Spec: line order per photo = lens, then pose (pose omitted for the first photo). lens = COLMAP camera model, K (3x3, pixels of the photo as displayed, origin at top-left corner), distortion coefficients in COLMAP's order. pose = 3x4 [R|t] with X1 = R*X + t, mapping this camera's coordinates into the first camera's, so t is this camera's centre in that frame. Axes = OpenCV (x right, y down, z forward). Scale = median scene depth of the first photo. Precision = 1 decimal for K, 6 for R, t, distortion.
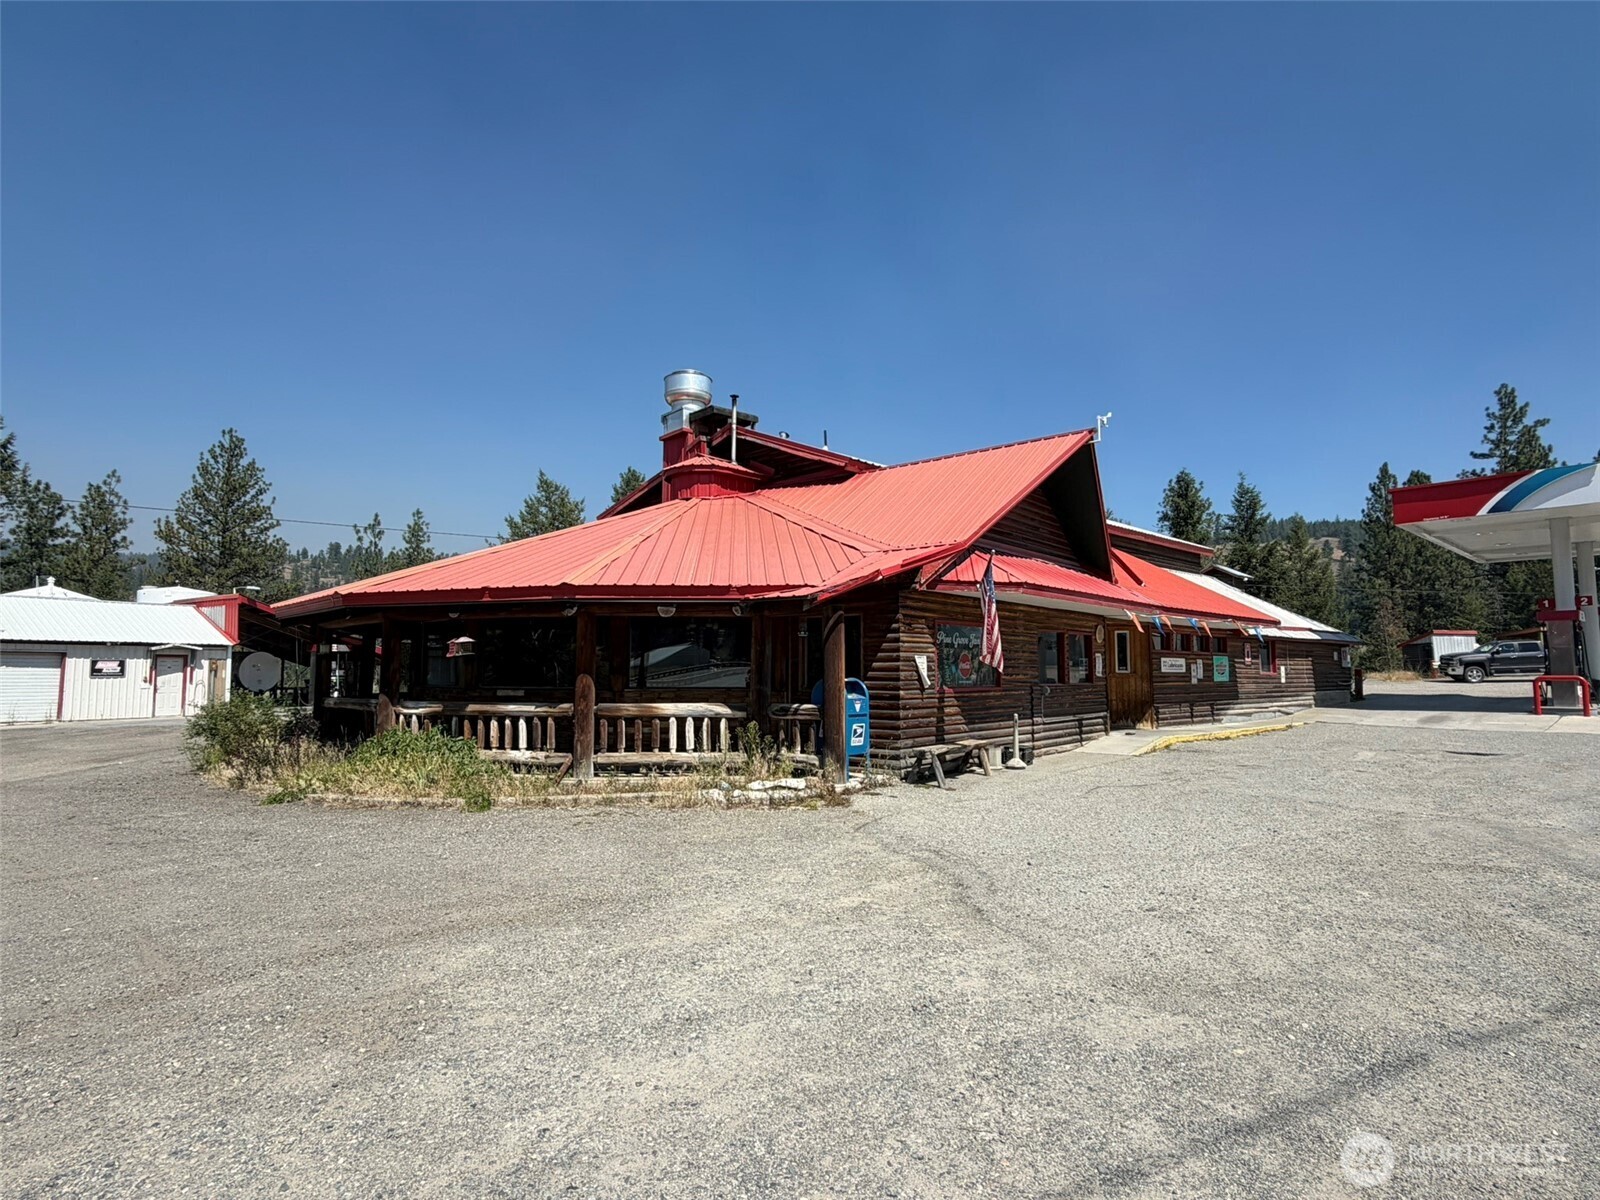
lens RADIAL K [[884.0, 0, 805.0], [0, 884.0, 598.2], [0, 0, 1]] dist [0.004820, 0.000972]
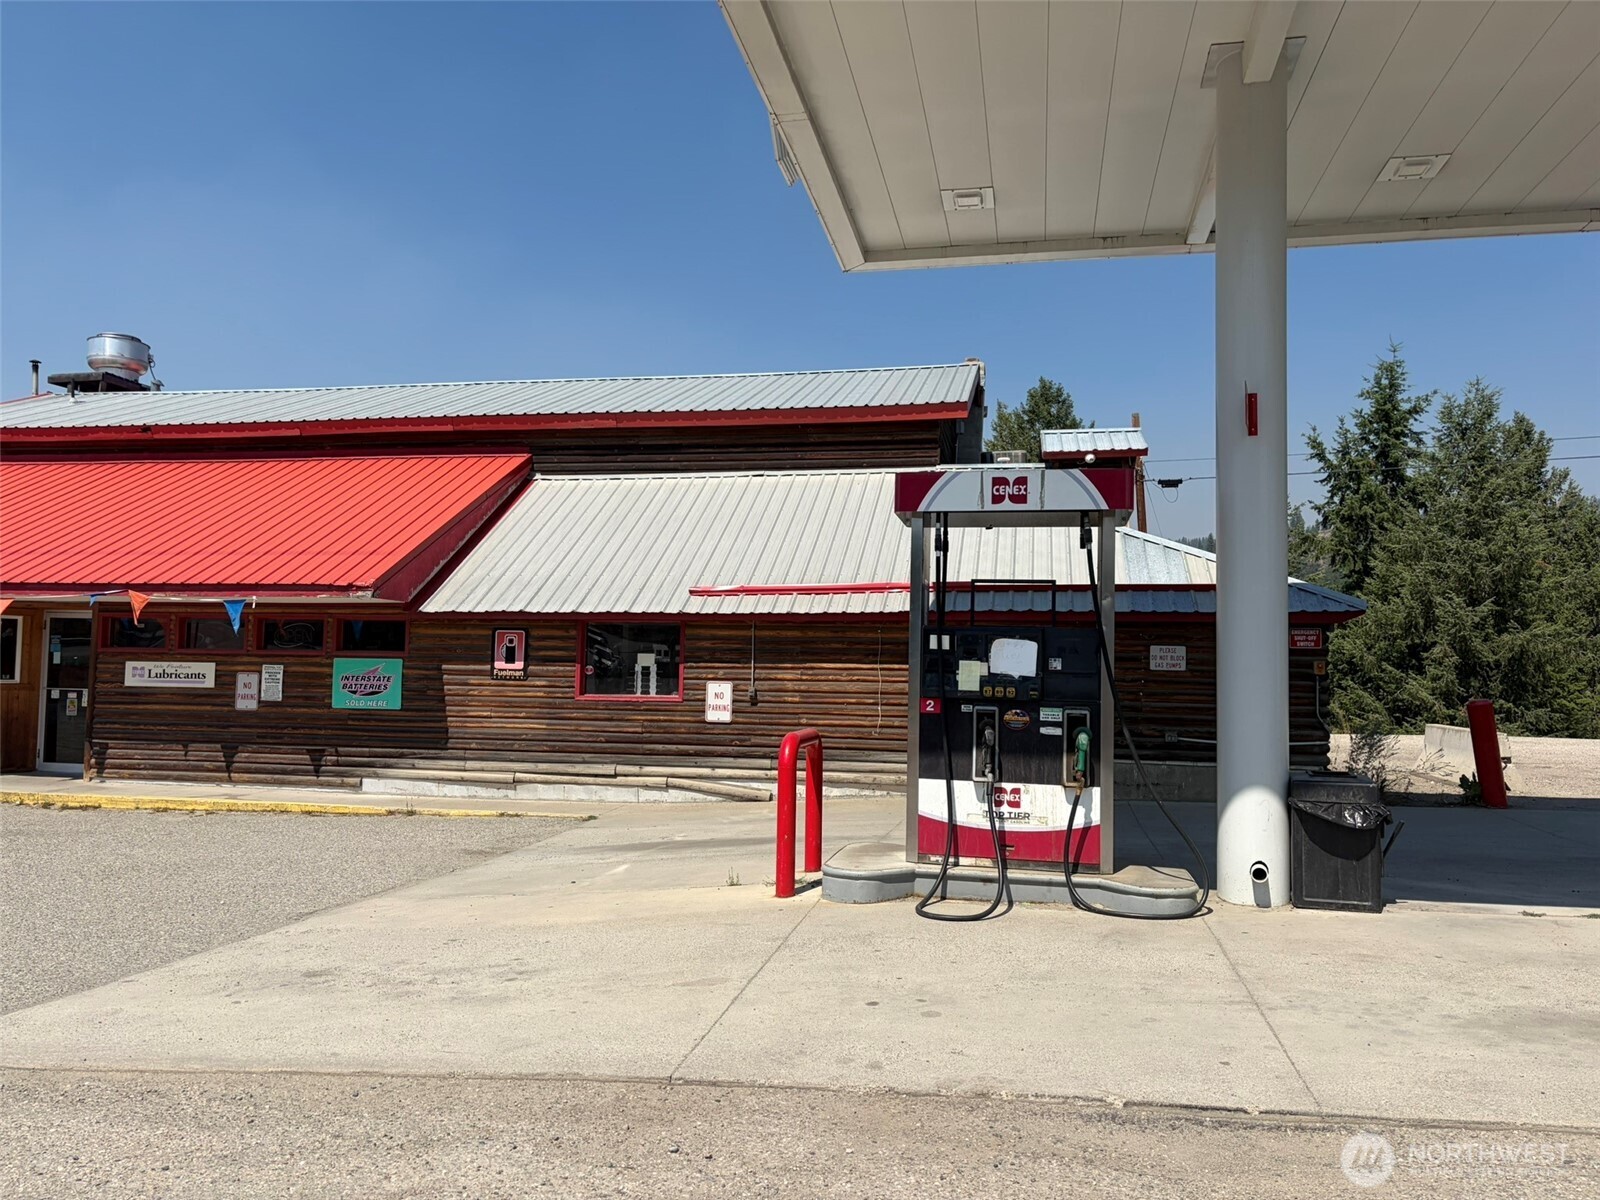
lens RADIAL K [[1208.1, 0, 785.8], [0, 1208.1, 608.7], [0, 0, 1]] dist [0.052404, -0.056286]
pose [[0.563213, -0.037407, -0.825465, 1.313143], [0.053272, 0.998540, -0.008903, 0.063450], [0.824593, -0.038960, 0.564383, 0.909952]]
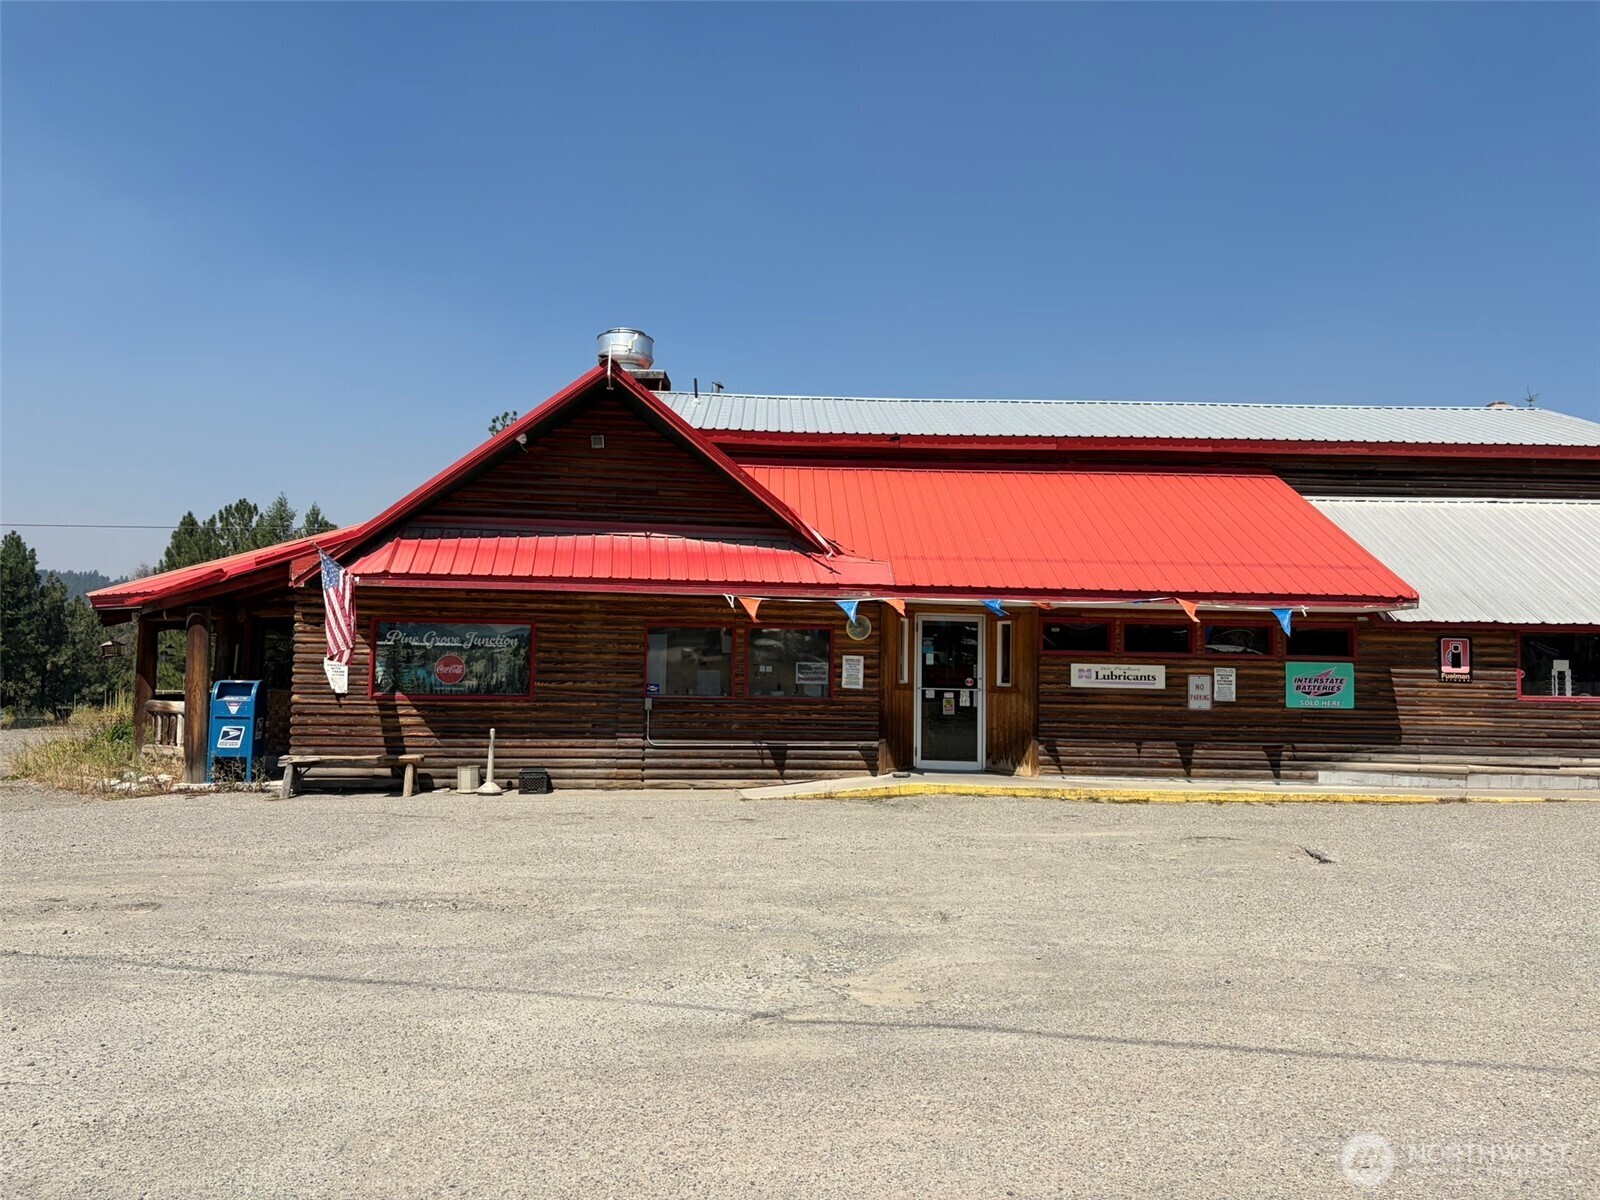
lens RADIAL K [[1208.1, 0, 798.2], [0, 1208.1, 592.7], [0, 0, 1]] dist [0.052404, -0.056286]
pose [[0.729269, -0.037636, -0.683191, 0.844705], [0.040858, 0.999100, -0.011426, 0.020166], [0.683006, -0.019581, 0.730151, 0.257358]]
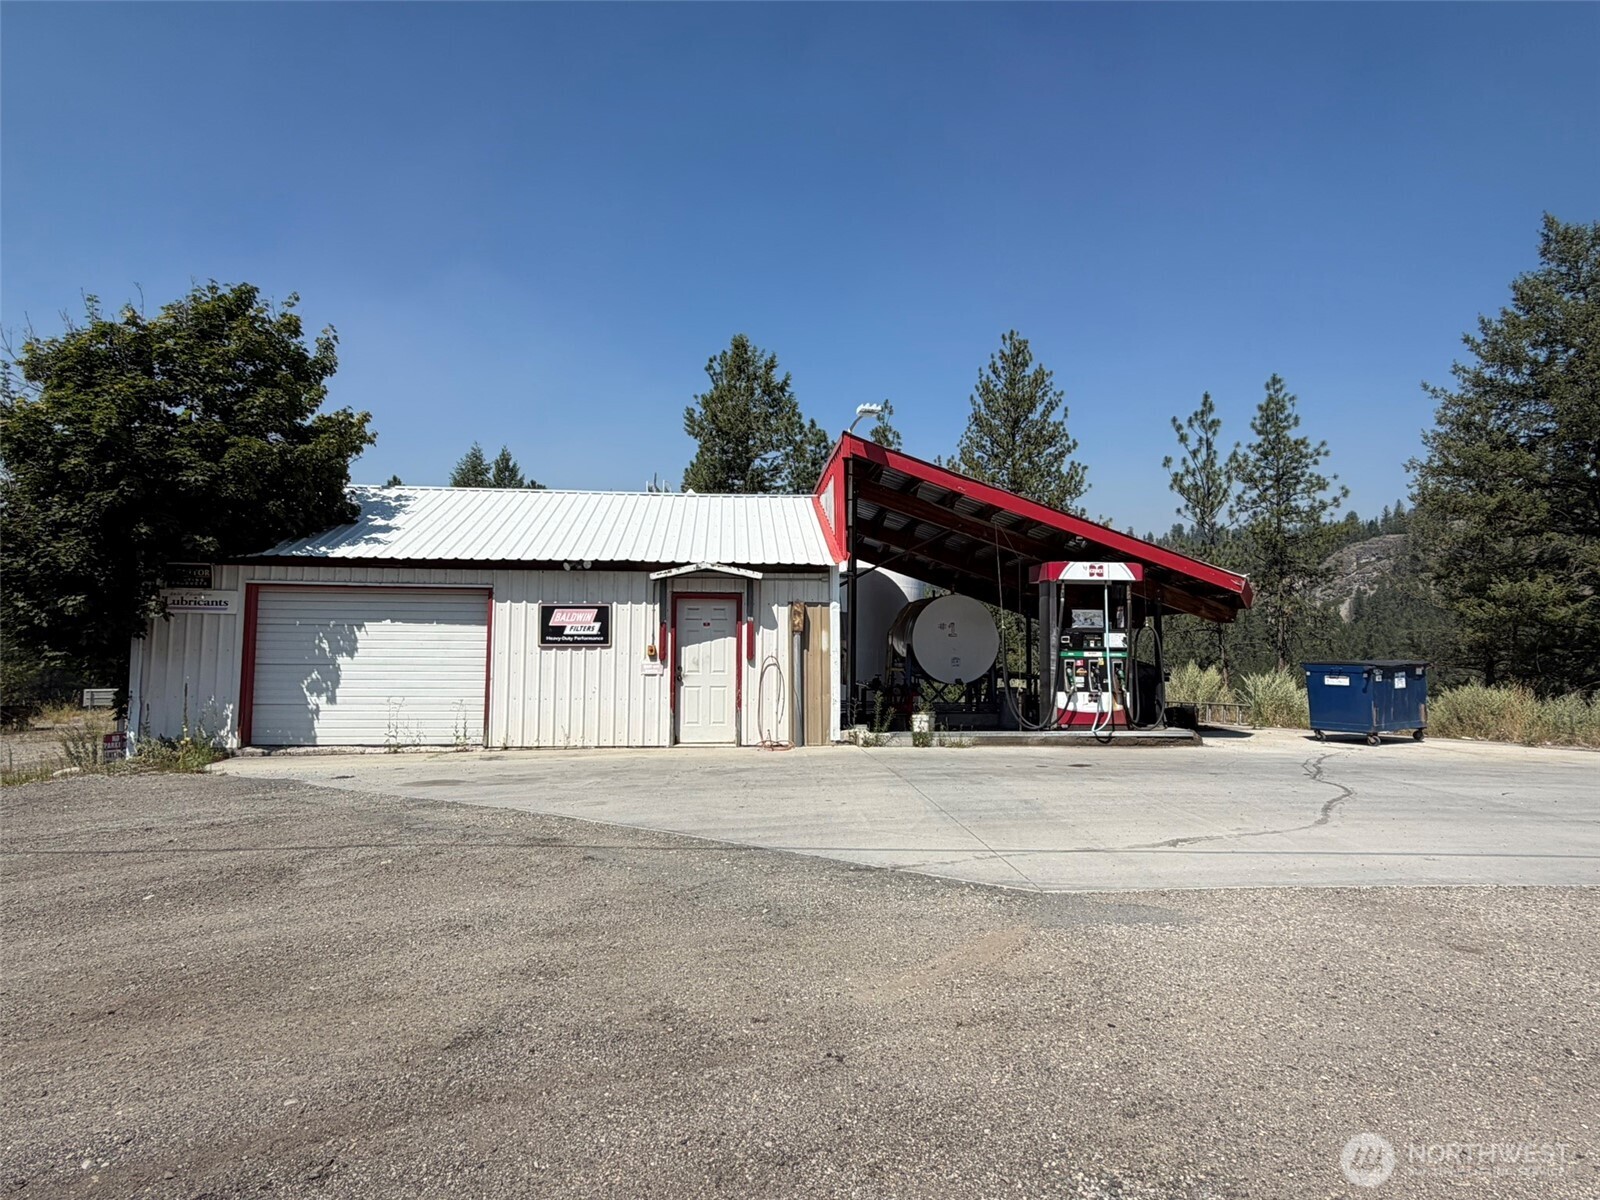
lens RADIAL K [[884.0, 0, 783.6], [0, 884.0, 575.5], [0, 0, 1]] dist [0.004820, 0.000972]
pose [[0.610568, -0.062405, -0.789501, -0.602934], [0.059834, 0.997676, -0.032587, 0.115356], [0.789700, -0.027343, 0.612883, 1.262415]]
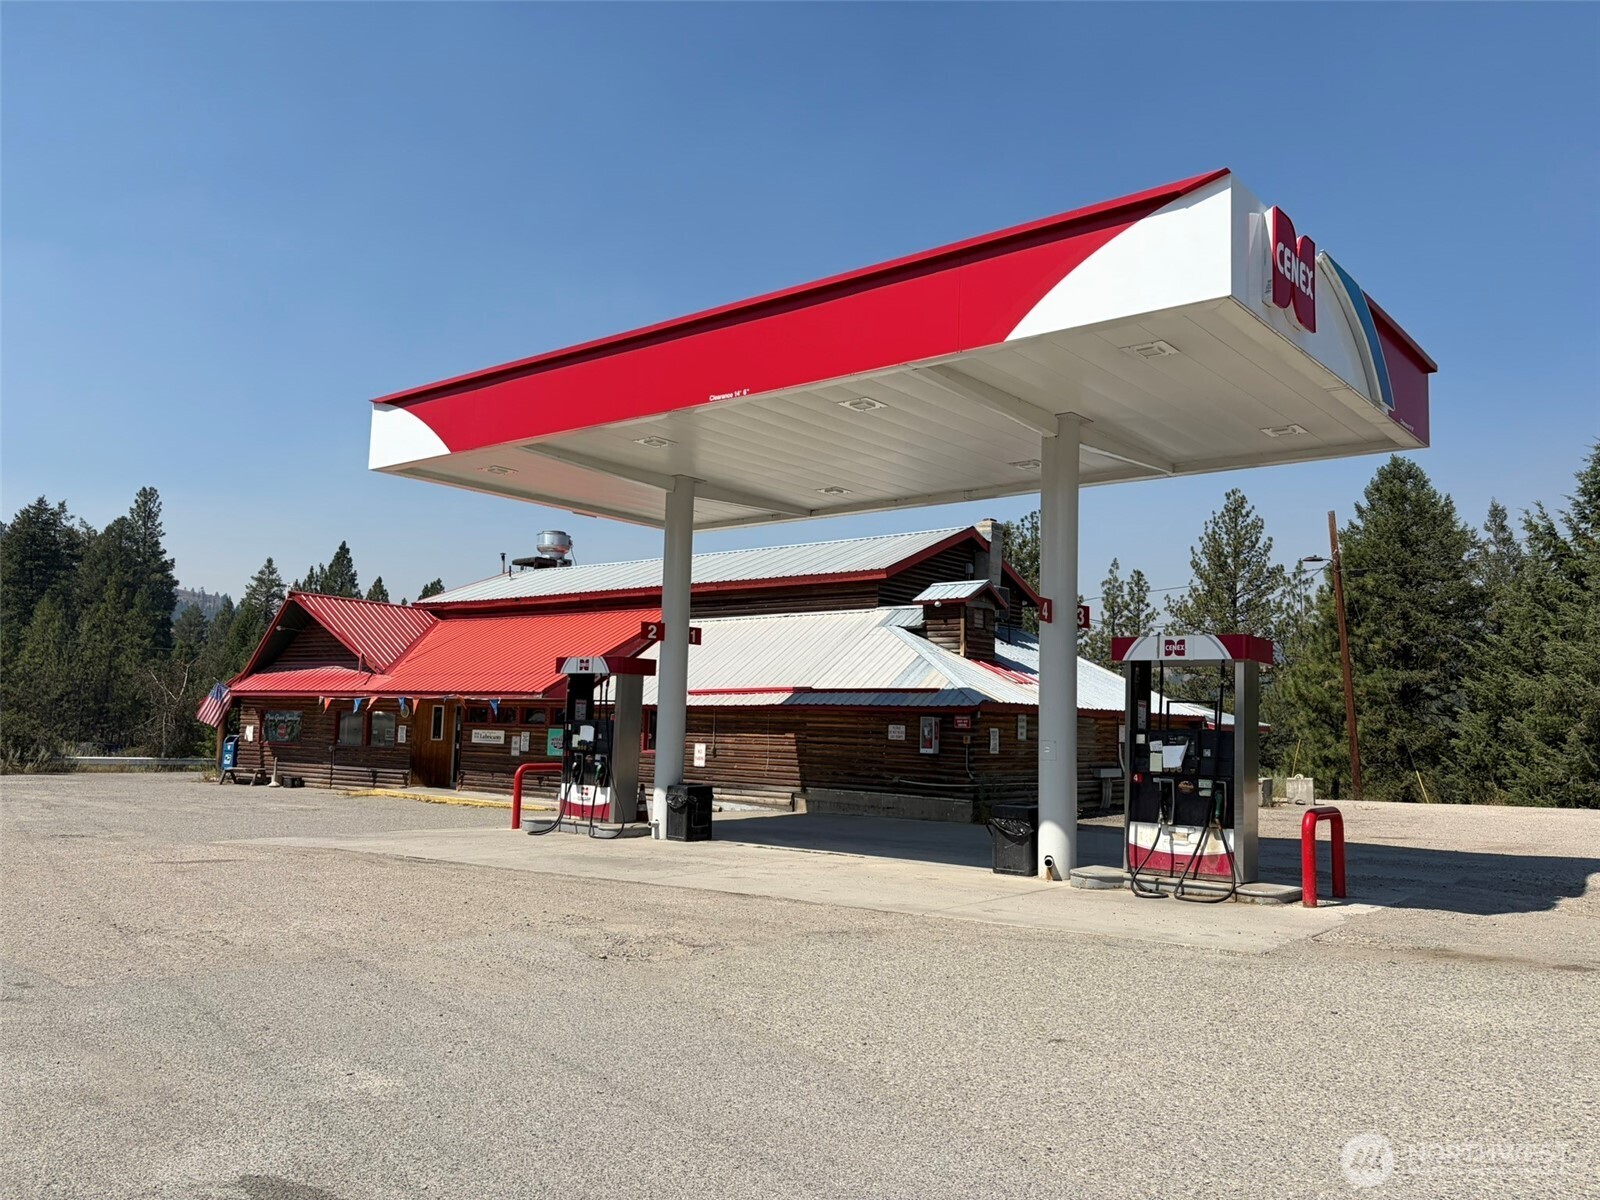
lens RADIAL K [[1208.1, 0, 796.2], [0, 1208.1, 611.4], [0, 0, 1]] dist [0.052404, -0.056286]
pose [[0.105166, -0.093091, -0.990088, 1.997853], [0.057048, 0.994534, -0.087449, 0.076776], [0.992817, -0.047286, 0.109902, 1.251549]]
